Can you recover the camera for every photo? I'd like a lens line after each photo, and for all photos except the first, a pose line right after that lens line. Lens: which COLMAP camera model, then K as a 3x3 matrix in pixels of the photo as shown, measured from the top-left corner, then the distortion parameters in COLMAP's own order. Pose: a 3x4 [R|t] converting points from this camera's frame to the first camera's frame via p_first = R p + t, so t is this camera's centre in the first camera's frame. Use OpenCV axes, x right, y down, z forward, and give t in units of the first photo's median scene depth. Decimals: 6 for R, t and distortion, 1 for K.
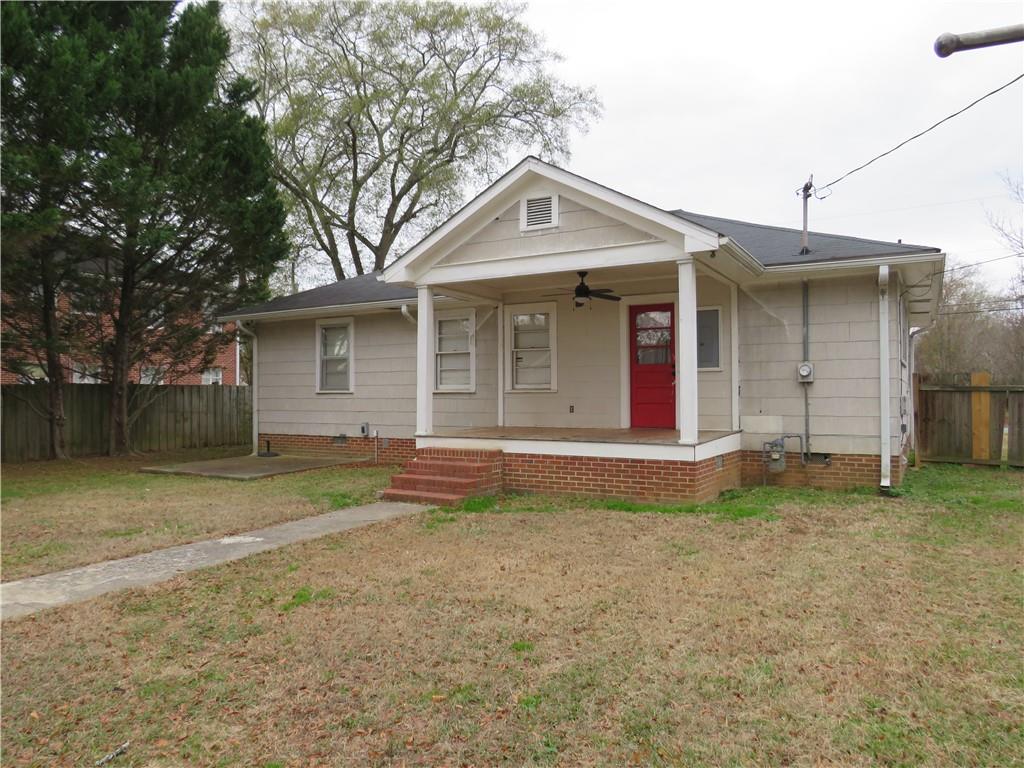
lens RADIAL K [[706.6, 0, 512.0], [0, 706.6, 384.0], [0, 0, 1]] dist [-0.034556, 0.001666]
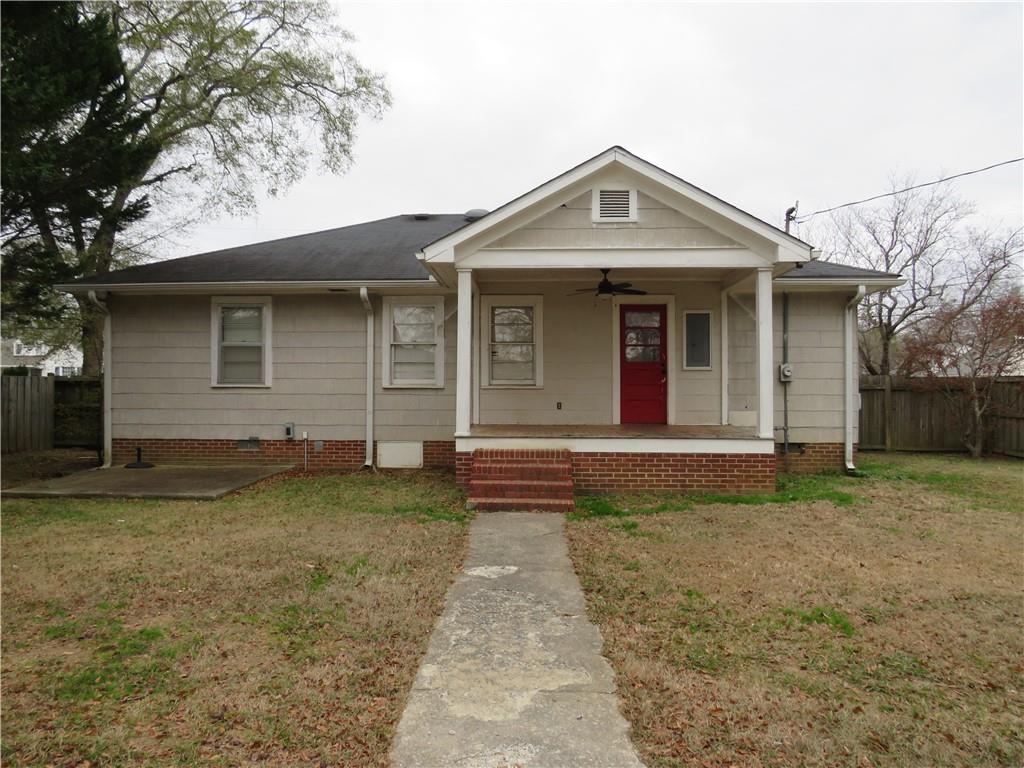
lens RADIAL K [[706.6, 0, 512.0], [0, 706.6, 384.0], [0, 0, 1]] dist [-0.034556, 0.001666]
pose [[0.890662, 0.008457, 0.454588, -0.508799], [-0.012274, 0.999910, 0.005446, 0.001018], [-0.454501, -0.010430, 0.890685, 0.185729]]
